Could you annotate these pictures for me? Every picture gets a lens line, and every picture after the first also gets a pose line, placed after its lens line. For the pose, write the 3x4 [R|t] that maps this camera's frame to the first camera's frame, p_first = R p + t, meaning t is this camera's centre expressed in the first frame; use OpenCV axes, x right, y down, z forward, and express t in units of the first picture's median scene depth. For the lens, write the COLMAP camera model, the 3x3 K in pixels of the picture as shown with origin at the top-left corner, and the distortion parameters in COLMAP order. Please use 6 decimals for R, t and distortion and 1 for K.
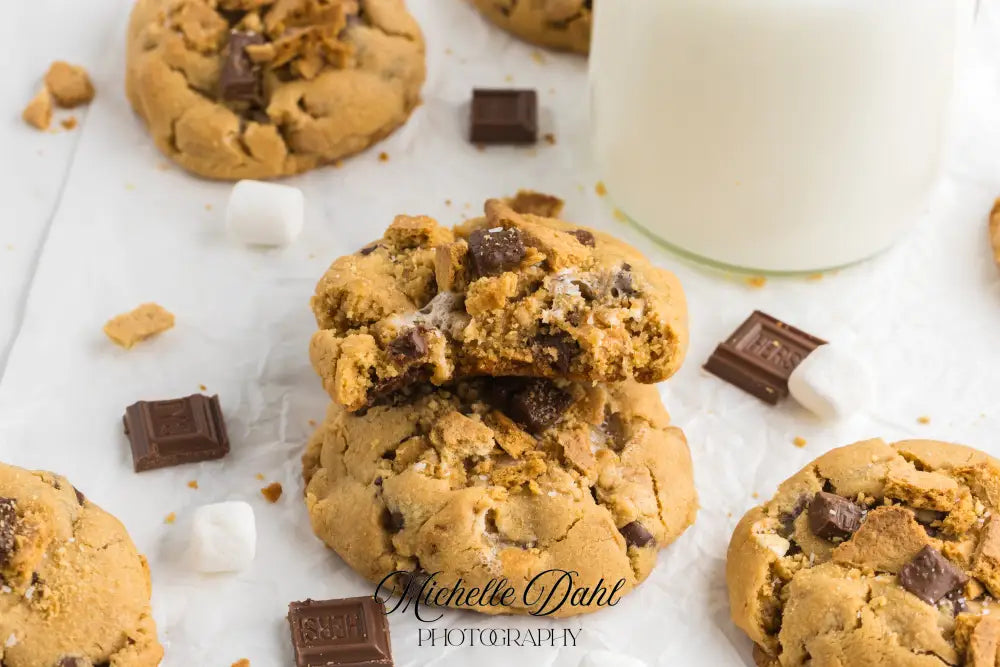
lens RADIAL K [[1688.1, 0, 513.0], [0, 1688.1, 332.6], [0, 0, 1]] dist [-0.013687, -0.057199]
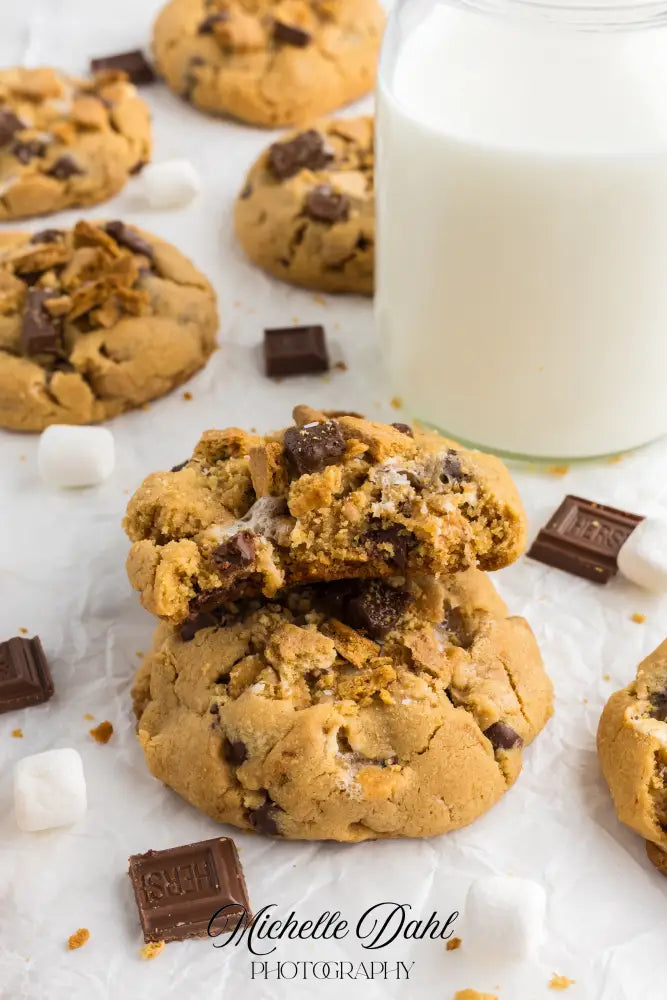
lens RADIAL K [[1367.8, 0, 349.3], [0, 1367.8, 481.0], [0, 0, 1]] dist [-0.003693, -0.004416]
pose [[0.993571, -0.107828, 0.034482, -0.018651], [0.109723, 0.992220, -0.058825, 0.016508], [-0.027871, 0.062230, 0.997673, 0.243462]]
